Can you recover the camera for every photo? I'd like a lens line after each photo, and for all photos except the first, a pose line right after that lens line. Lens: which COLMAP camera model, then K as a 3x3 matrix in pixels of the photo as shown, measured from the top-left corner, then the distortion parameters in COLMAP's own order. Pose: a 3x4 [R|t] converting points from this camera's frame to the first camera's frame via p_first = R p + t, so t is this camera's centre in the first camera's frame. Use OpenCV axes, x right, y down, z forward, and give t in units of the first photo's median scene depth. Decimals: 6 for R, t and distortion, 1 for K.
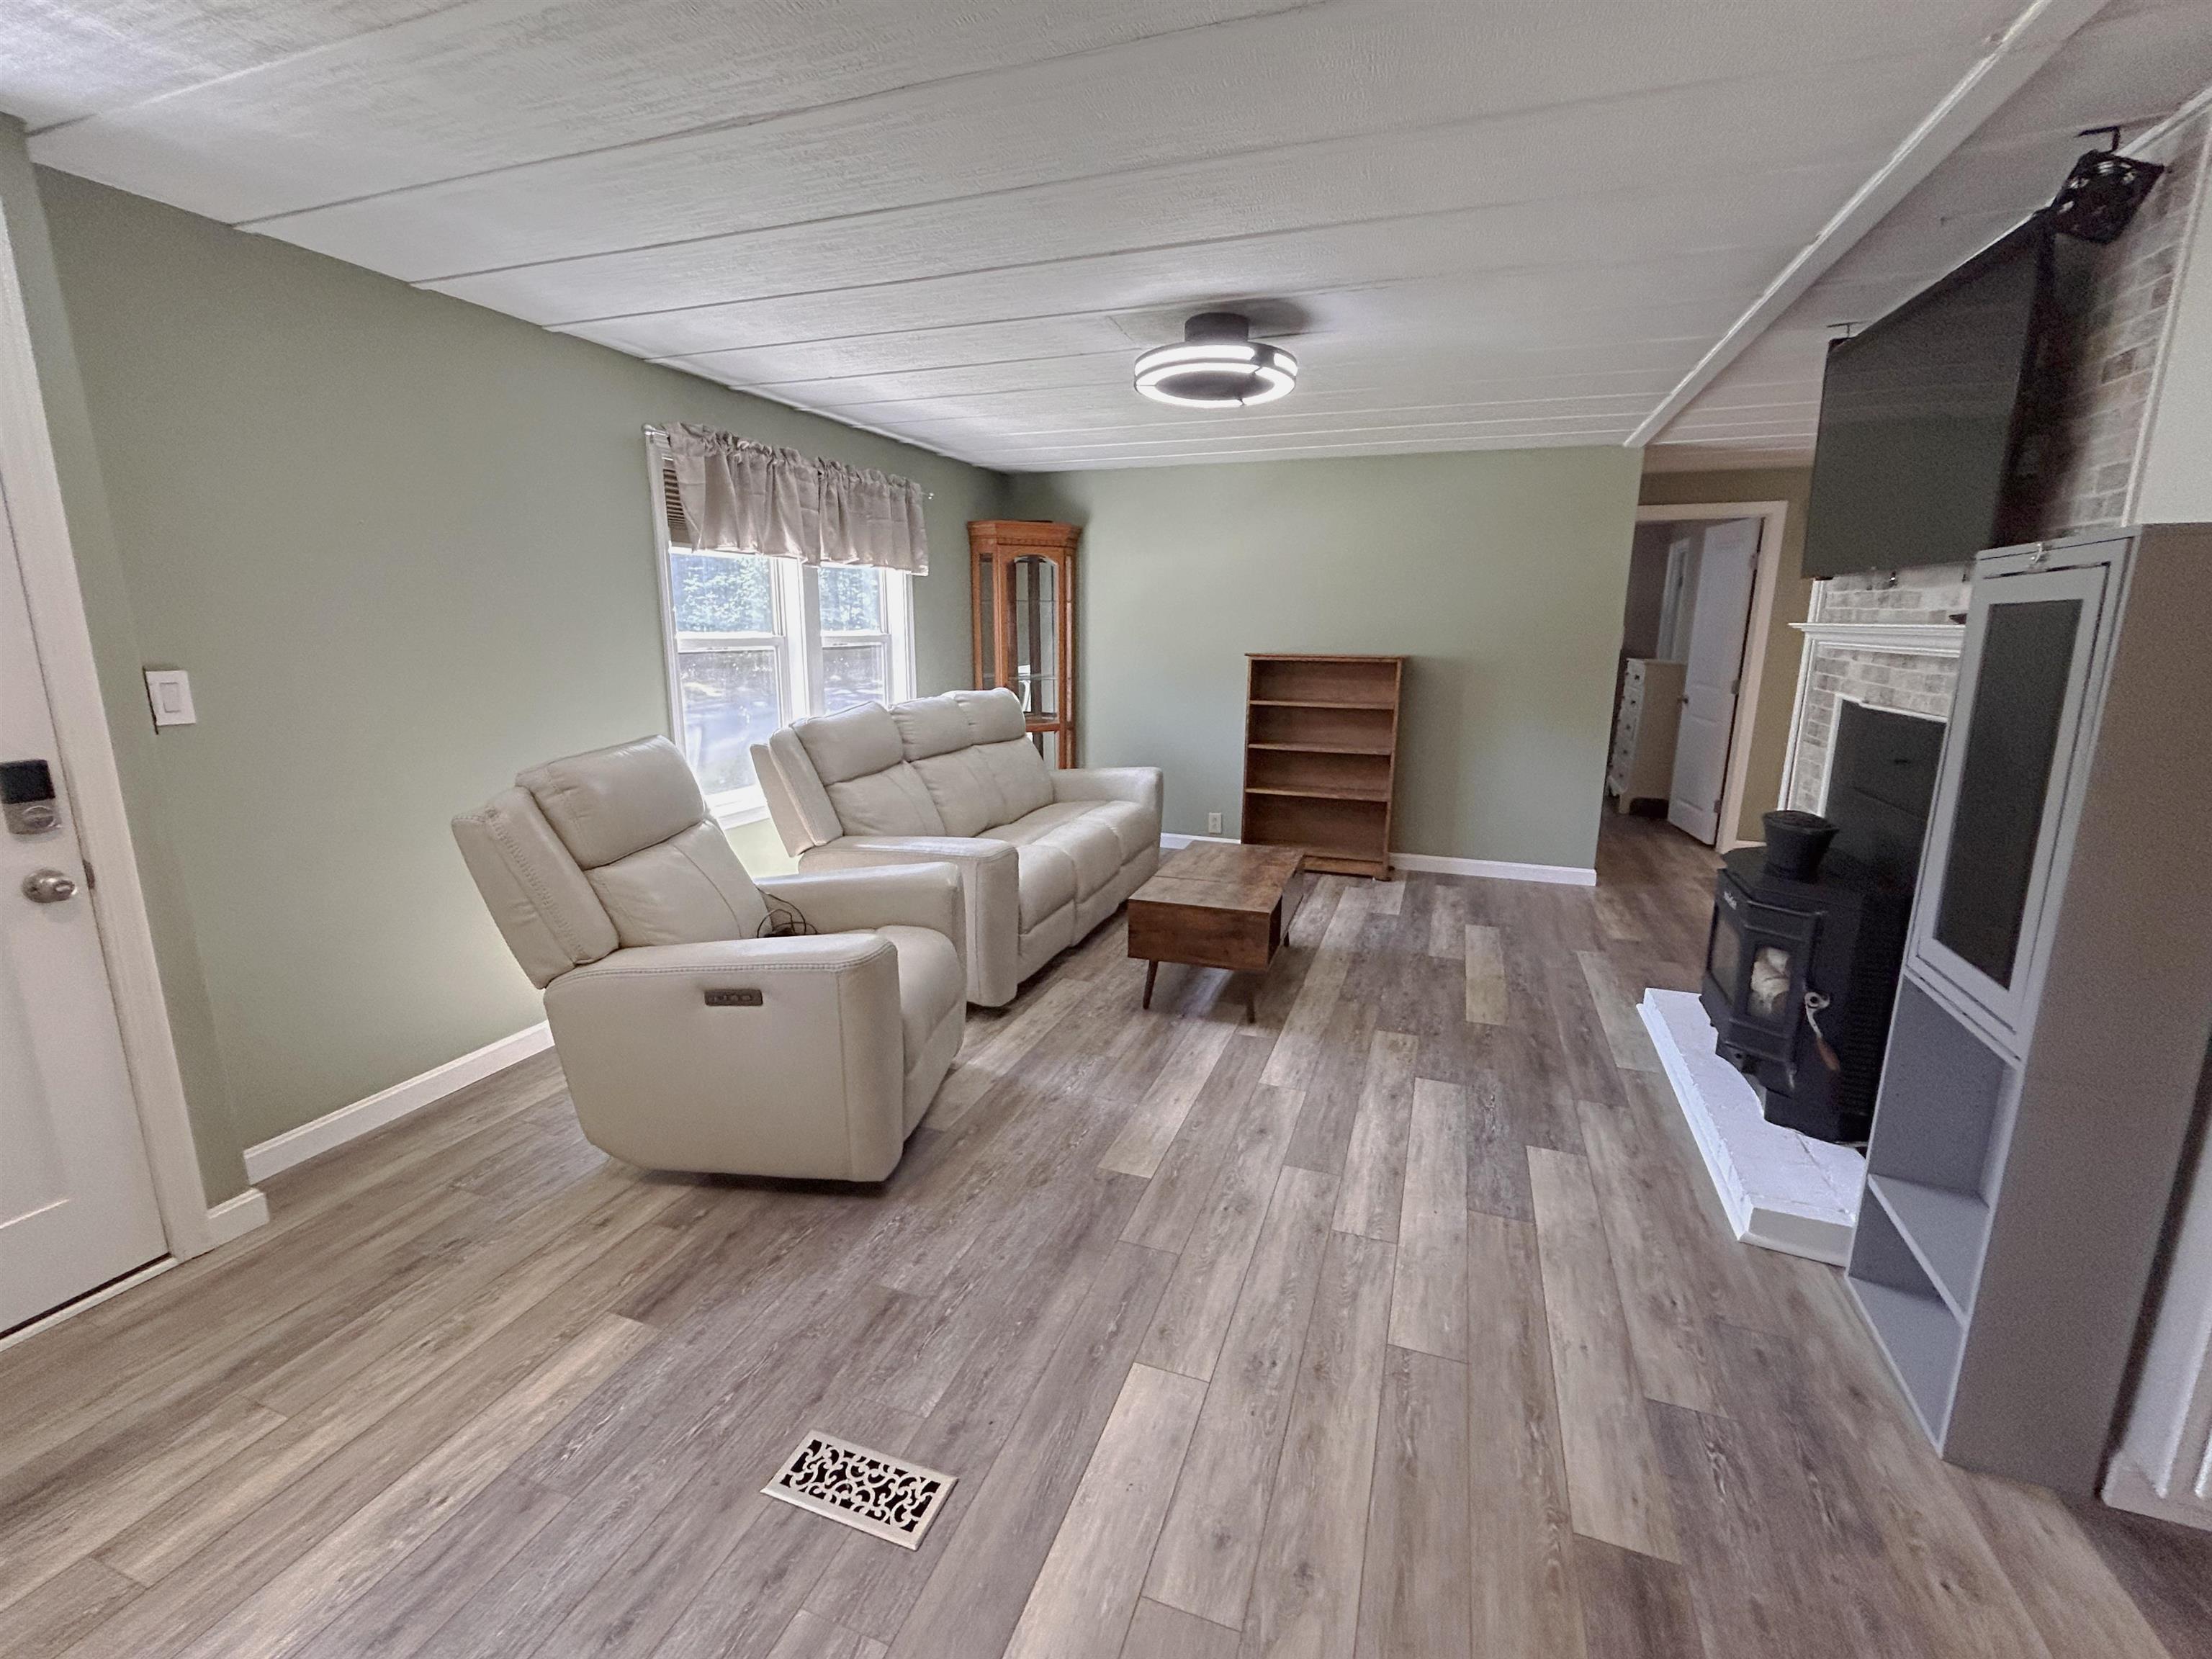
lens RADIAL K [[963.8, 0, 1121.7], [0, 963.8, 822.7], [0, 0, 1]] dist [0.000715, -0.000574]
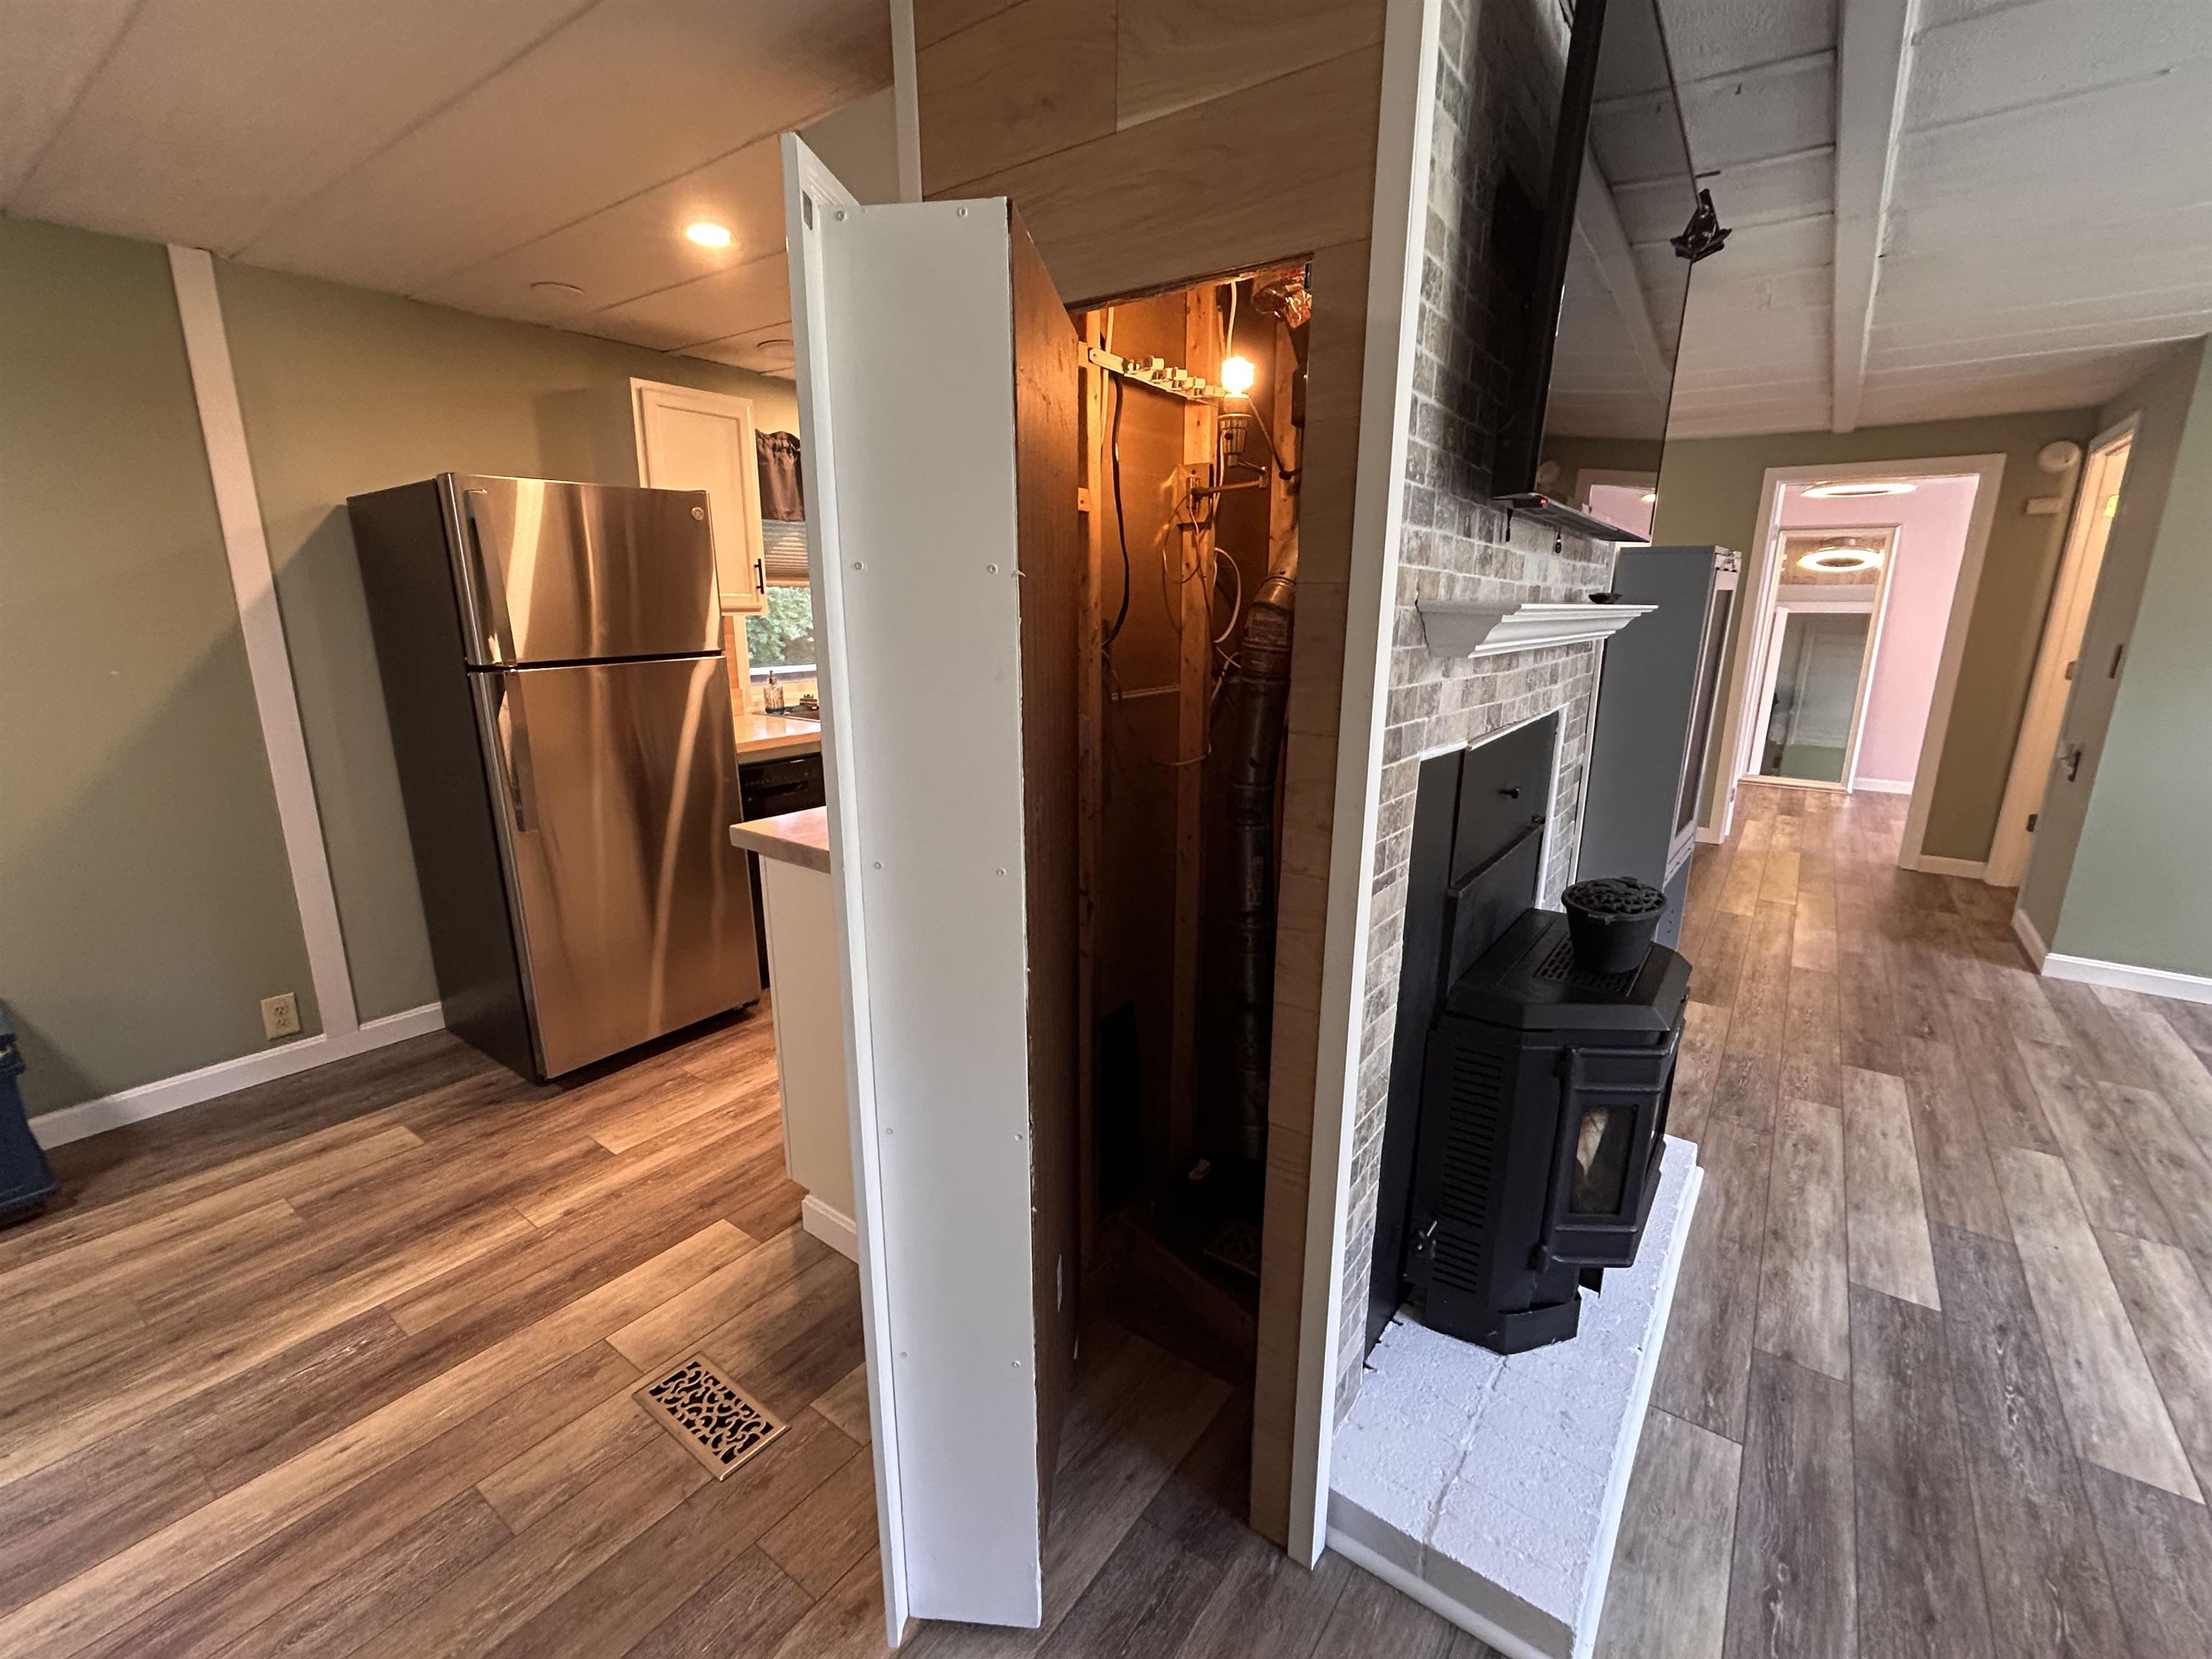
lens RADIAL K [[963.8, 0, 1091.1], [0, 963.8, 841.5], [0, 0, 1]] dist [0.000715, -0.000574]
pose [[-0.955125, -0.080505, 0.285052, 0.881159], [0.052248, 0.901475, 0.429666, -0.355767], [-0.291558, 0.425278, -0.856815, 1.706961]]
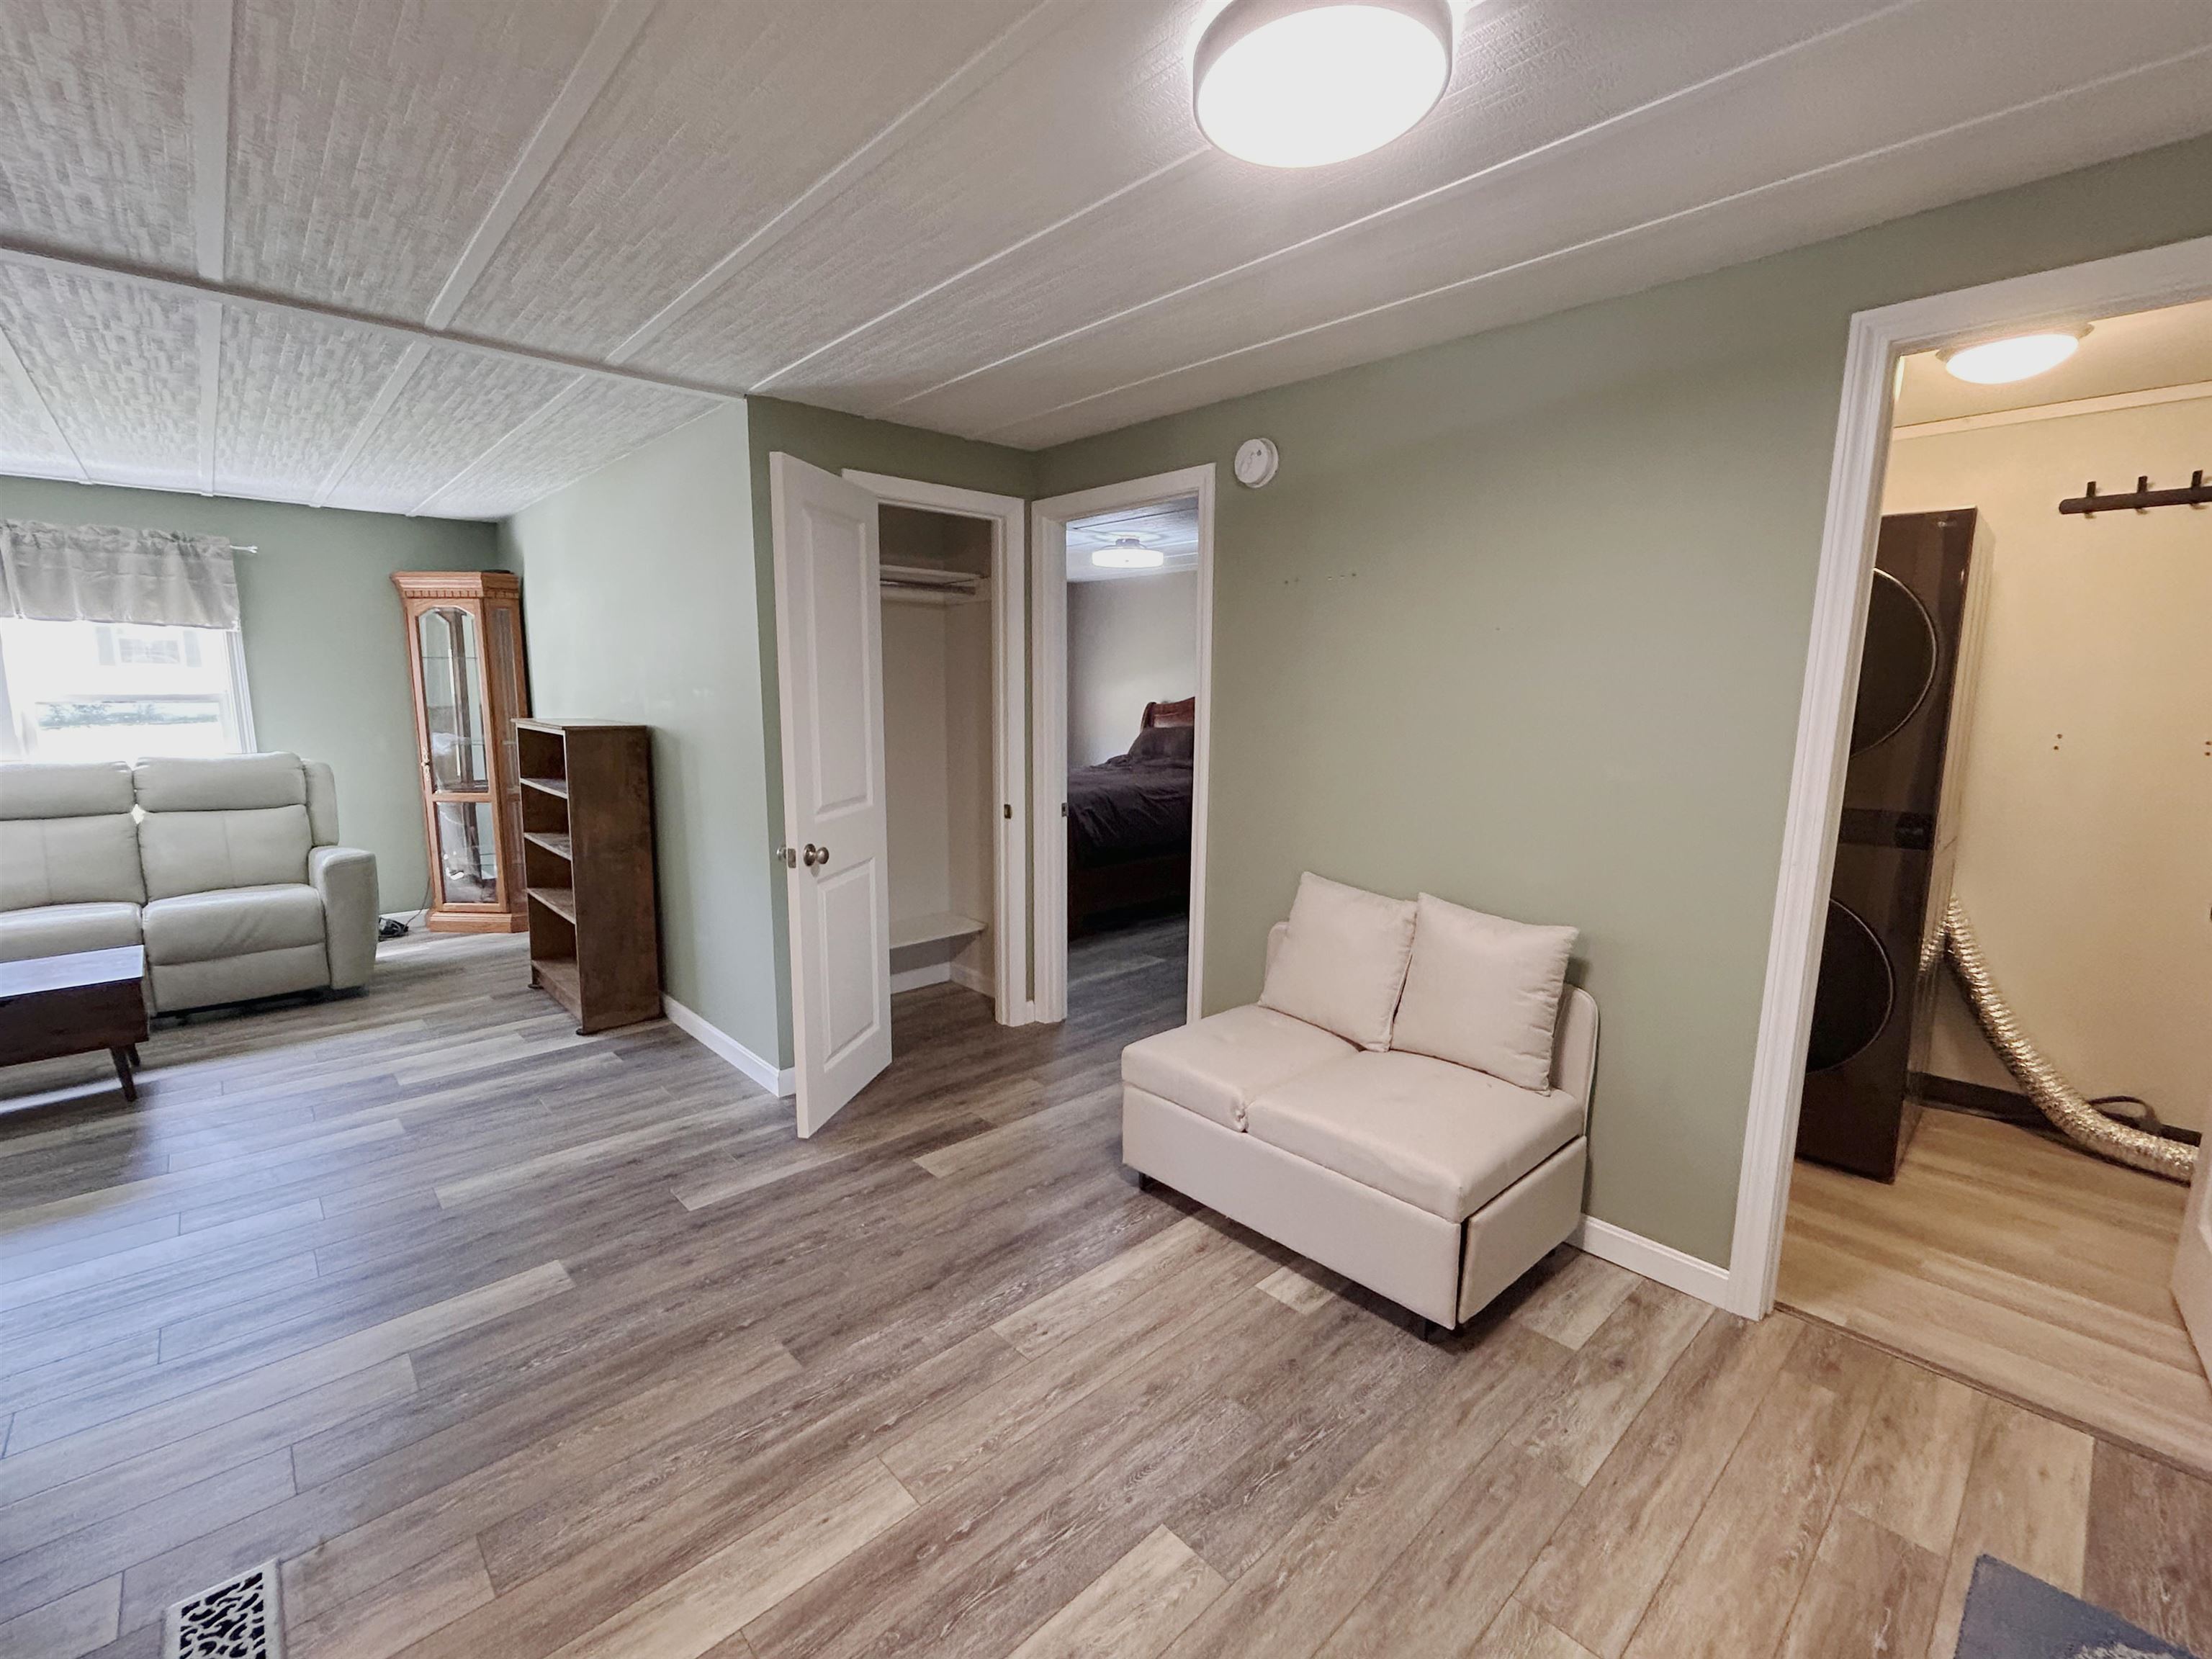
lens RADIAL K [[963.8, 0, 1099.2], [0, 963.8, 838.5], [0, 0, 1]] dist [0.000715, -0.000574]
pose [[0.883339, 0.074893, -0.462713, 1.954829], [-0.094591, 0.995326, -0.019479, -0.224346], [0.459091, 0.060975, 0.886294, 1.092451]]
